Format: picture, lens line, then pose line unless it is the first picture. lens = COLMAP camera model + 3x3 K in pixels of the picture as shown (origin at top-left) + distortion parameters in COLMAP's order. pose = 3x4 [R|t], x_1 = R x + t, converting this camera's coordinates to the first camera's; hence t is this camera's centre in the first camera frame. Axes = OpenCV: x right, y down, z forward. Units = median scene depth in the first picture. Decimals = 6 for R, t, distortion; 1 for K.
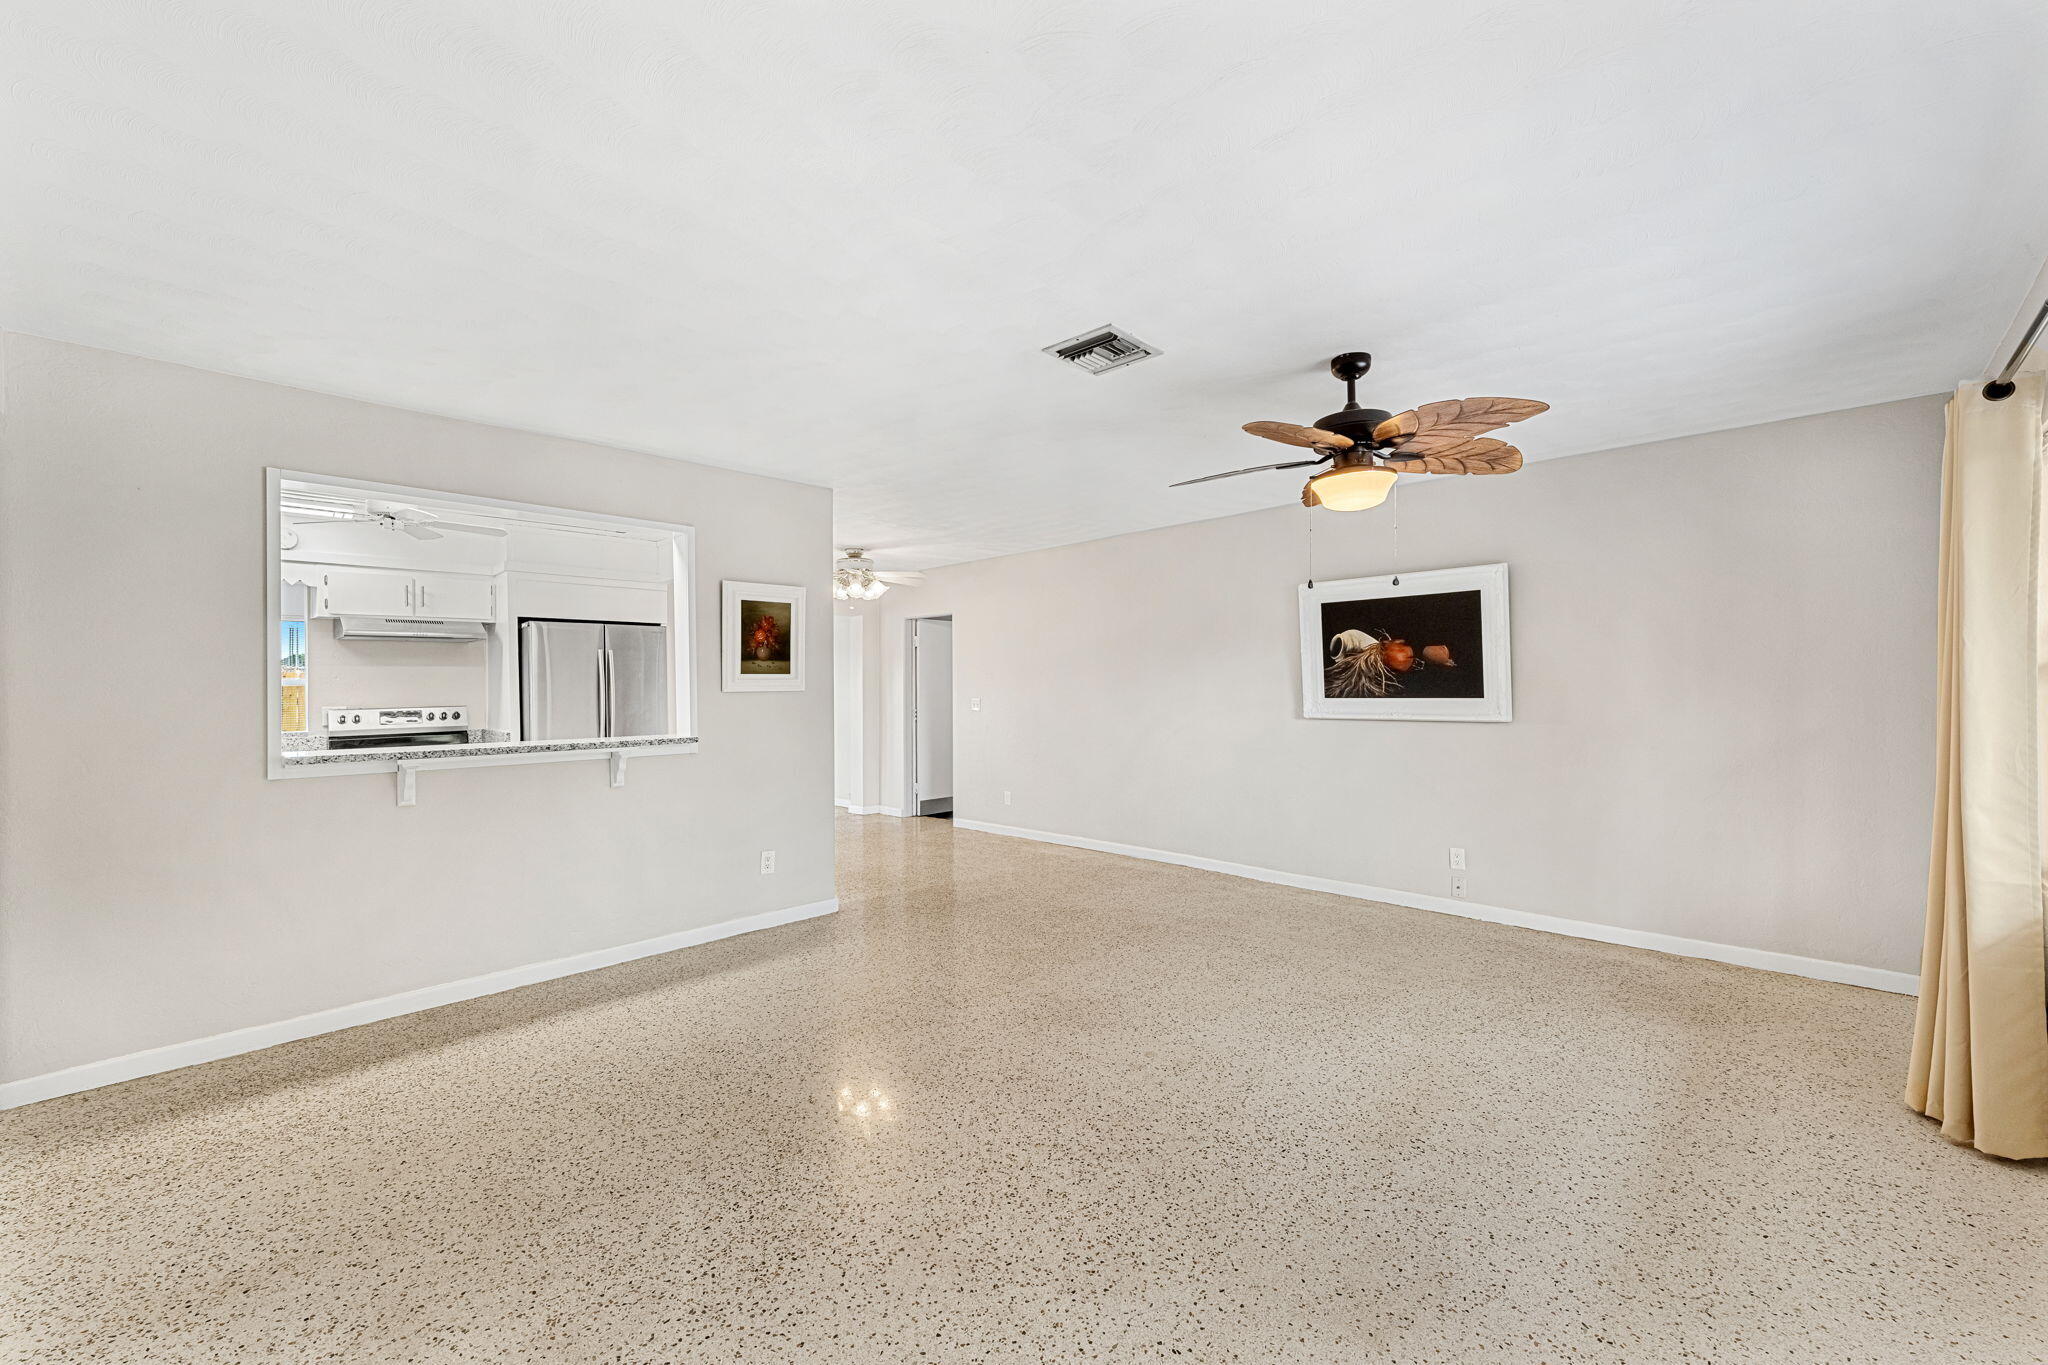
lens RADIAL K [[809.4, 0, 1024.0], [0, 809.4, 682.5], [0, 0, 1]] dist [0.001569, 0.000152]
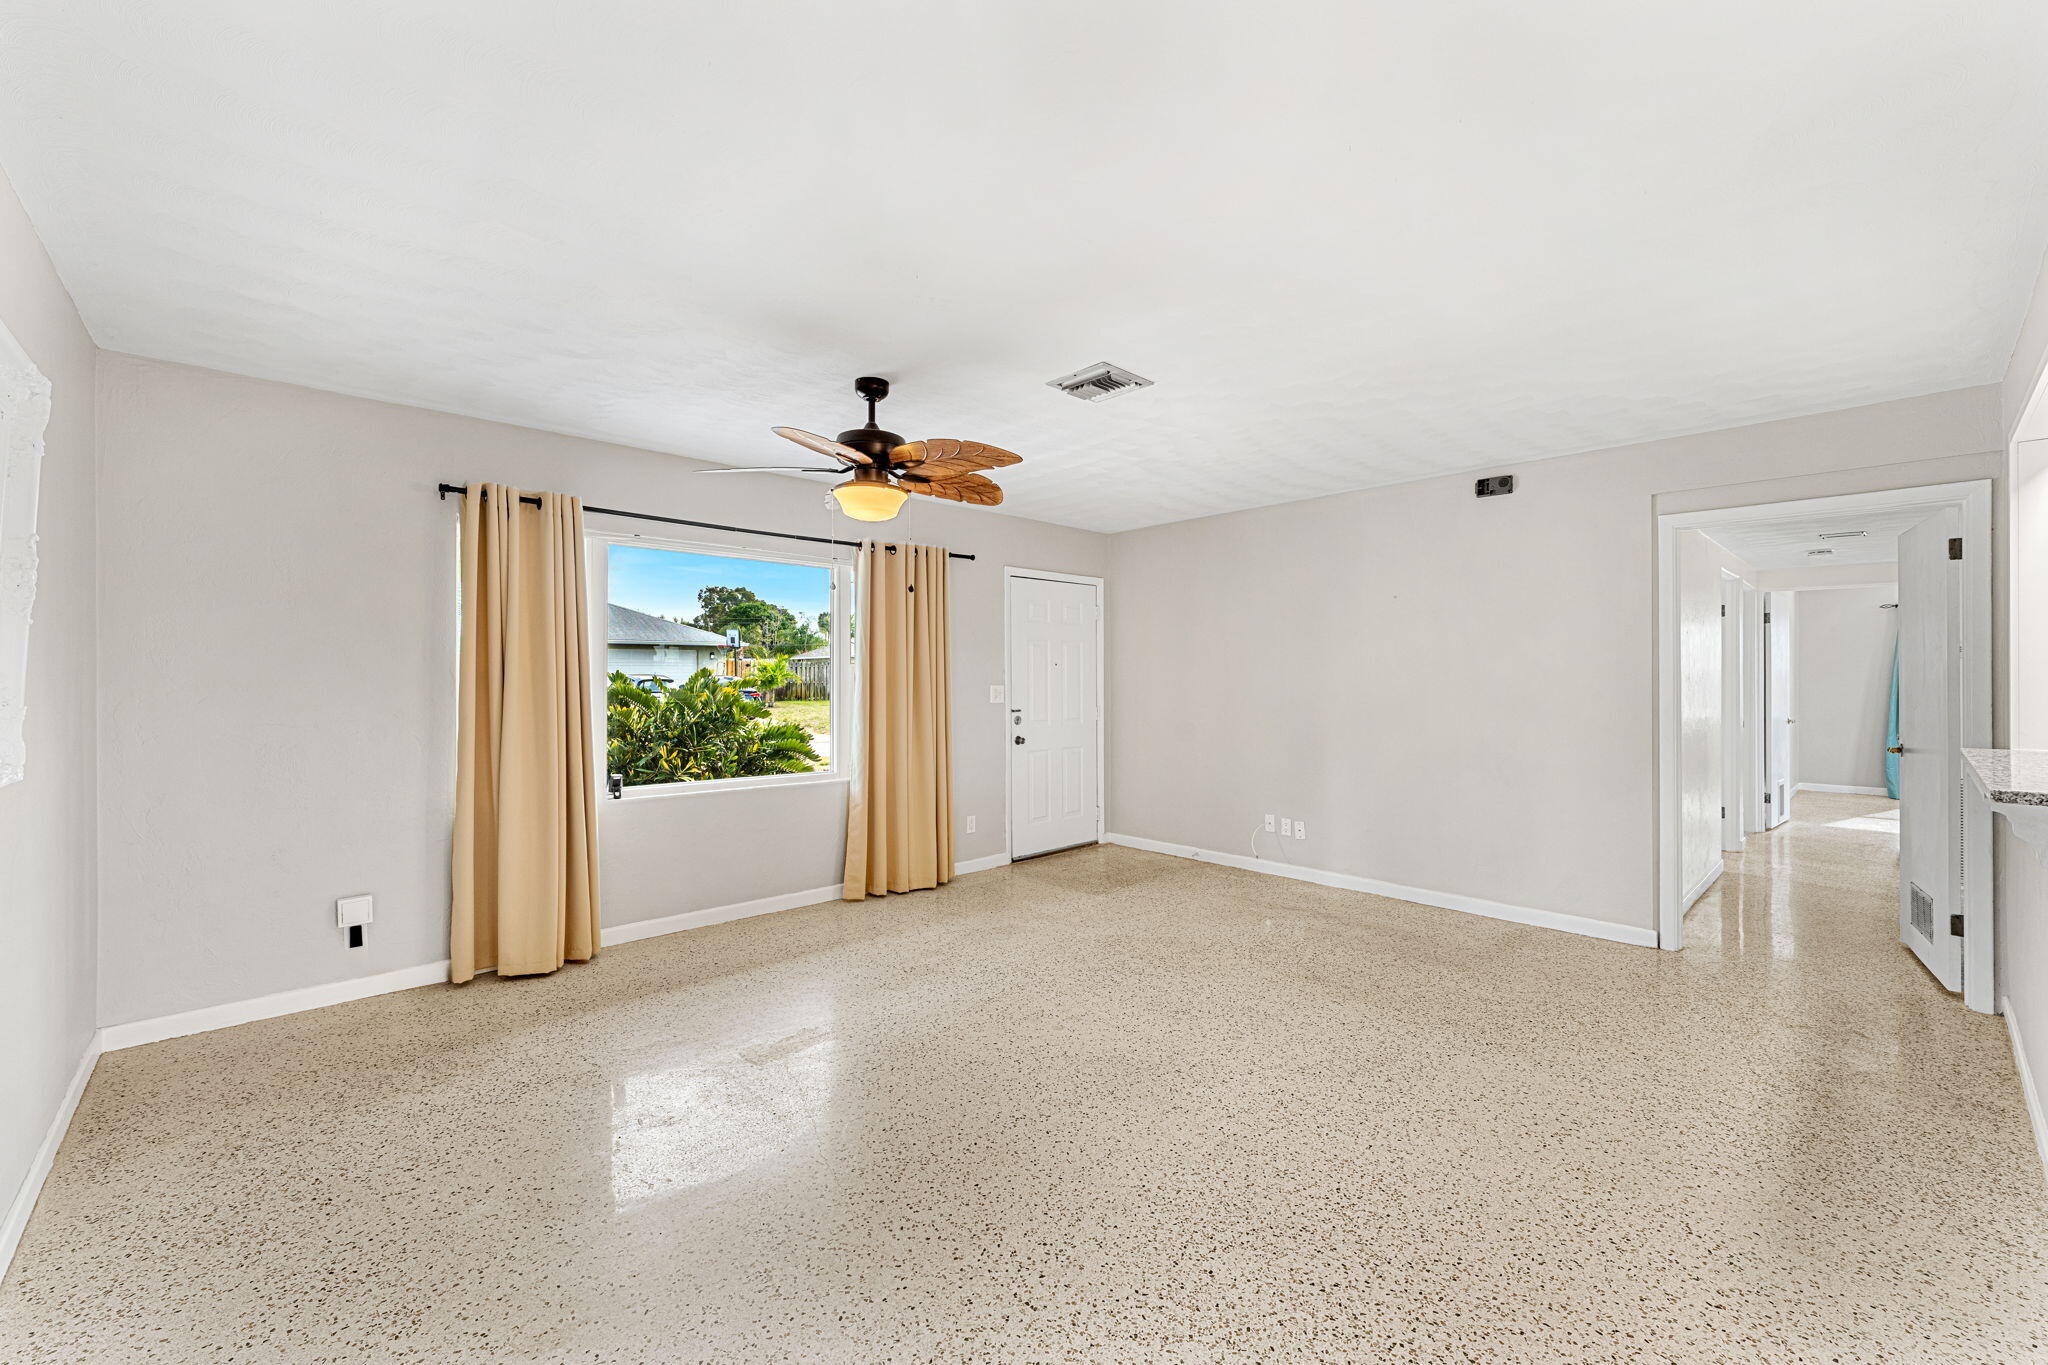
lens RADIAL K [[814.1, 0, 1022.8], [0, 814.1, 670.6], [0, 0, 1]] dist [0.000573, 0.000185]
pose [[-0.998832, 0.007705, 0.047704, 0.096329], [0.007096, 0.999891, -0.012914, 0.003845], [-0.047798, -0.012560, -0.998778, 1.342781]]
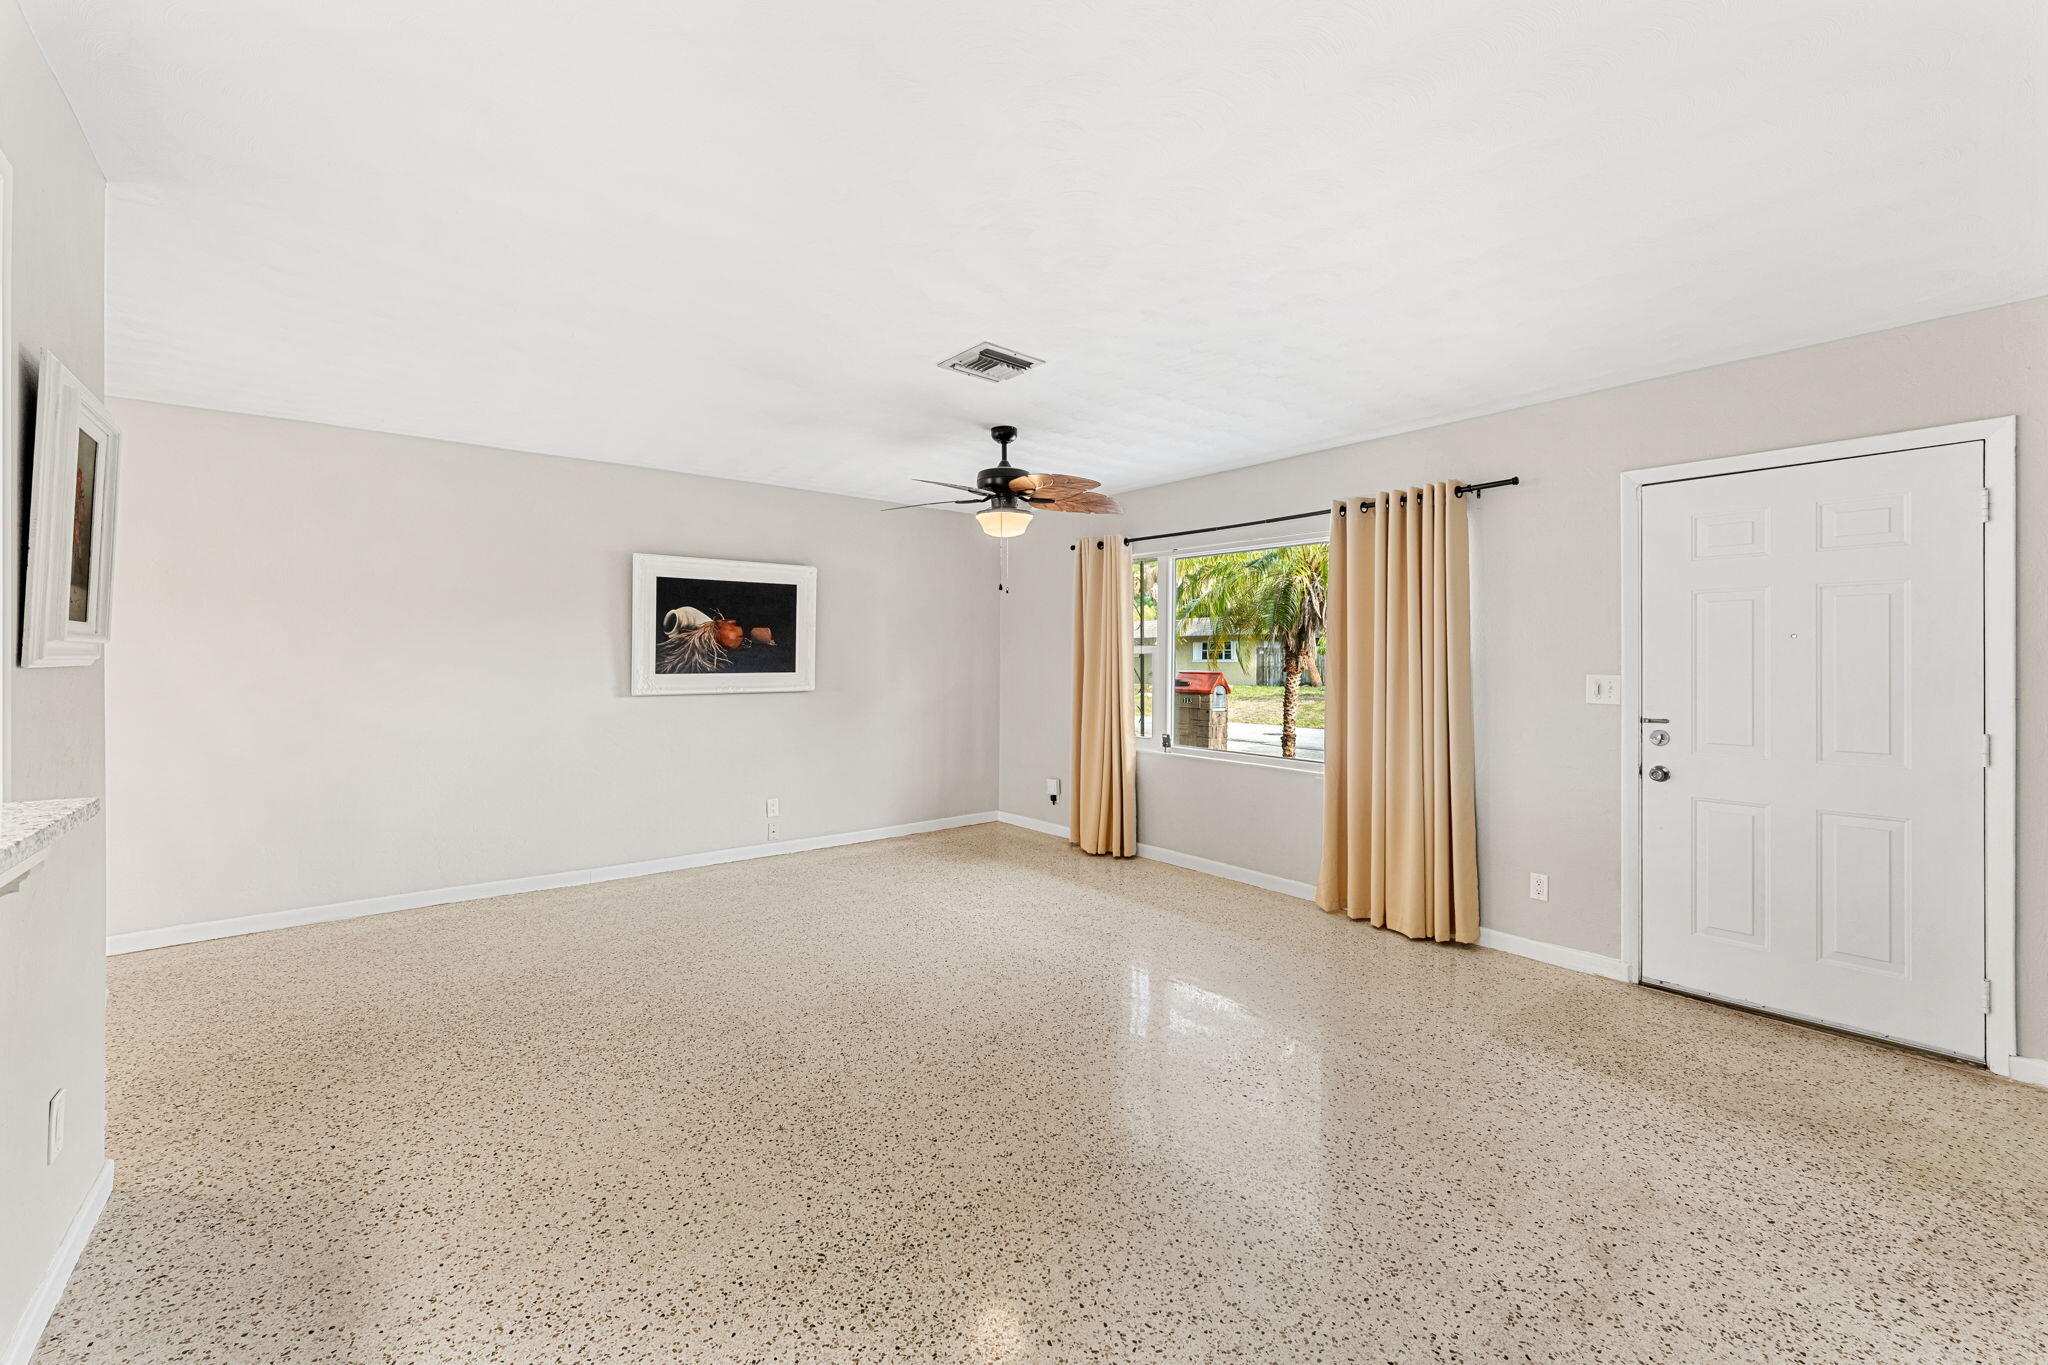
lens RADIAL K [[822.2, 0, 1019.7], [0, 822.2, 657.4], [0, 0, 1]] dist [0.002137, 0.000042]
pose [[0.115792, 0.011743, 0.993204, -0.645229], [-0.008787, 0.999903, -0.010798, 0.006975], [-0.993235, -0.007477, 0.115884, 0.518008]]
